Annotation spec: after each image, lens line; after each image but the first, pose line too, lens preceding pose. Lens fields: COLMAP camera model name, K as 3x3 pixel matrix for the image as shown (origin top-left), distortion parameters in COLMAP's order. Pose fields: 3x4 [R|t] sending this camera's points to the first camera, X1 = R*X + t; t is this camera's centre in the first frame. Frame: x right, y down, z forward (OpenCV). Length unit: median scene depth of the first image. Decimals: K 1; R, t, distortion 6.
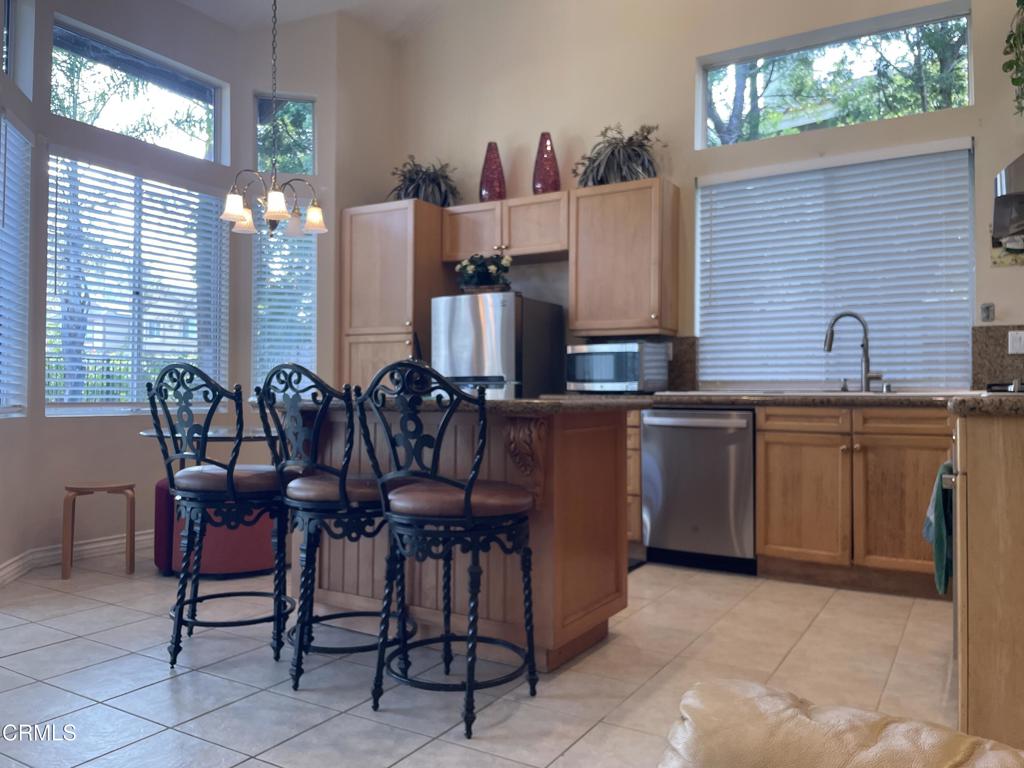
lens RADIAL K [[776.8, 0, 518.9], [0, 776.8, 376.4], [0, 0, 1]] dist [0.028577, -0.006104]
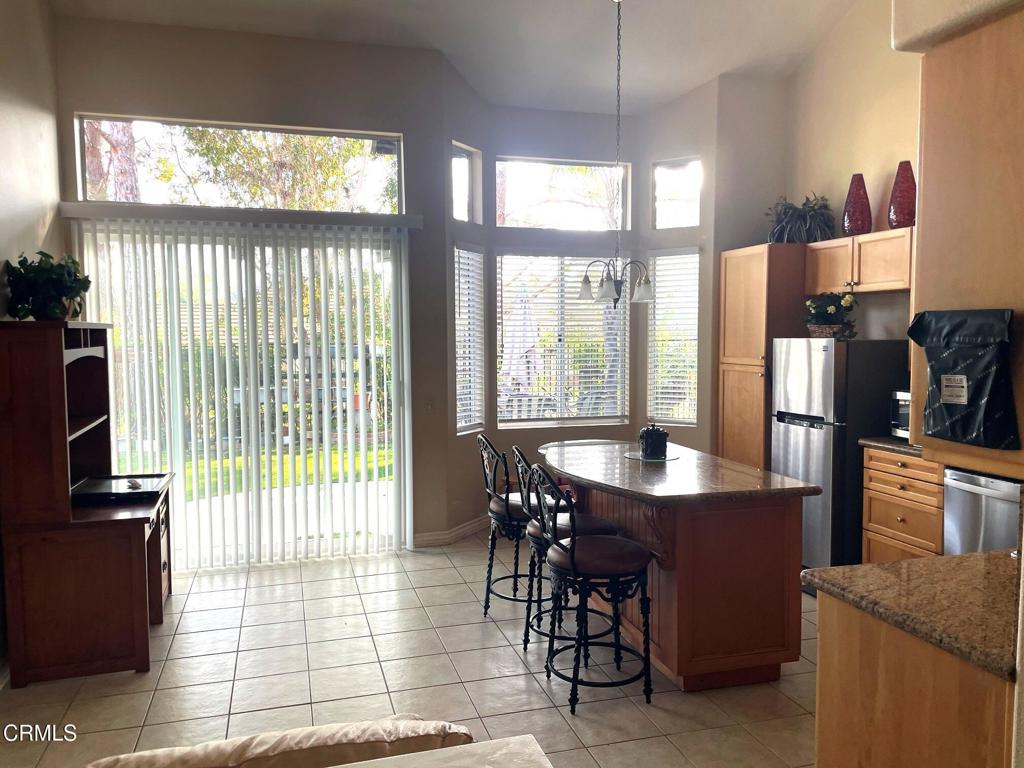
lens RADIAL K [[776.8, 0, 511.3], [0, 776.8, 381.3], [0, 0, 1]] dist [0.028577, -0.006104]
pose [[0.732844, 0.037278, -0.679375, 0.383212], [0.018830, 0.997004, 0.075017, -0.135026], [0.680136, -0.067768, 0.729947, -0.067563]]
